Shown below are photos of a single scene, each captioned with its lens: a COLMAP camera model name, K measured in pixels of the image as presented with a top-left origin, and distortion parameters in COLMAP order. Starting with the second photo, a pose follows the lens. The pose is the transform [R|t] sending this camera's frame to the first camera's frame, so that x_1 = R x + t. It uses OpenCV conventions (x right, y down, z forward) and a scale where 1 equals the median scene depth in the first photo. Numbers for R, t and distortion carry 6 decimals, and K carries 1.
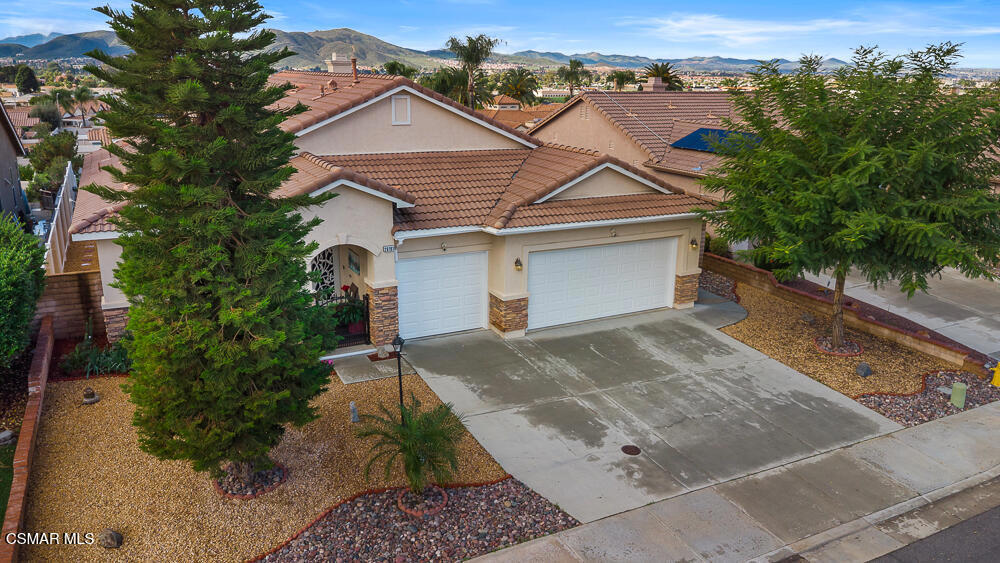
lens RADIAL K [[731.4, 0, 500.0], [0, 731.4, 281.5], [0, 0, 1]] dist [0.039861, -0.056728]
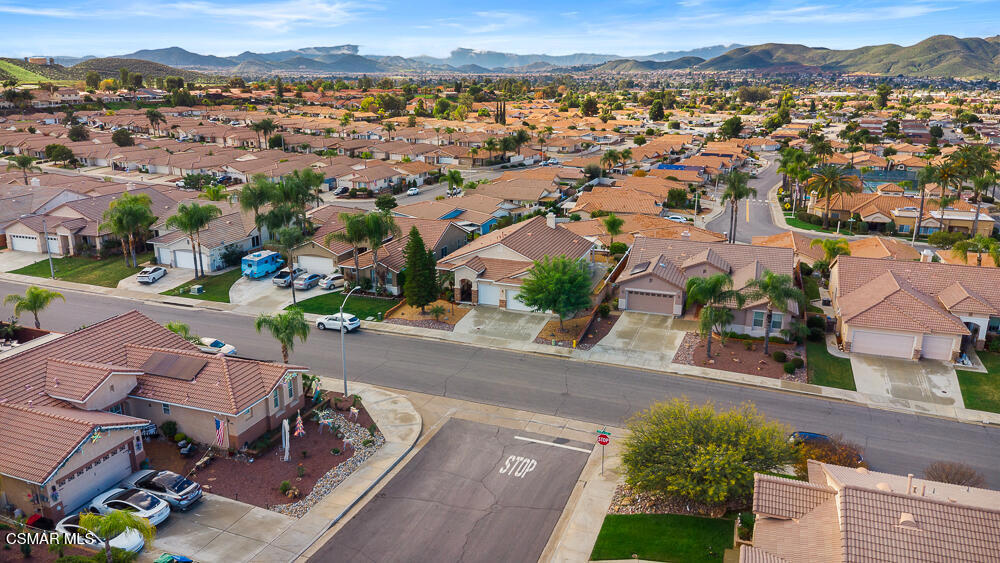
lens RADIAL K [[731.4, 0, 500.0], [0, 731.4, 281.5], [0, 0, 1]] dist [0.039861, -0.056728]
pose [[0.683138, 0.193381, -0.704220, 3.059565], [-0.197868, 0.977246, 0.076411, -0.410434], [0.702973, 0.087143, 0.705858, -2.031278]]
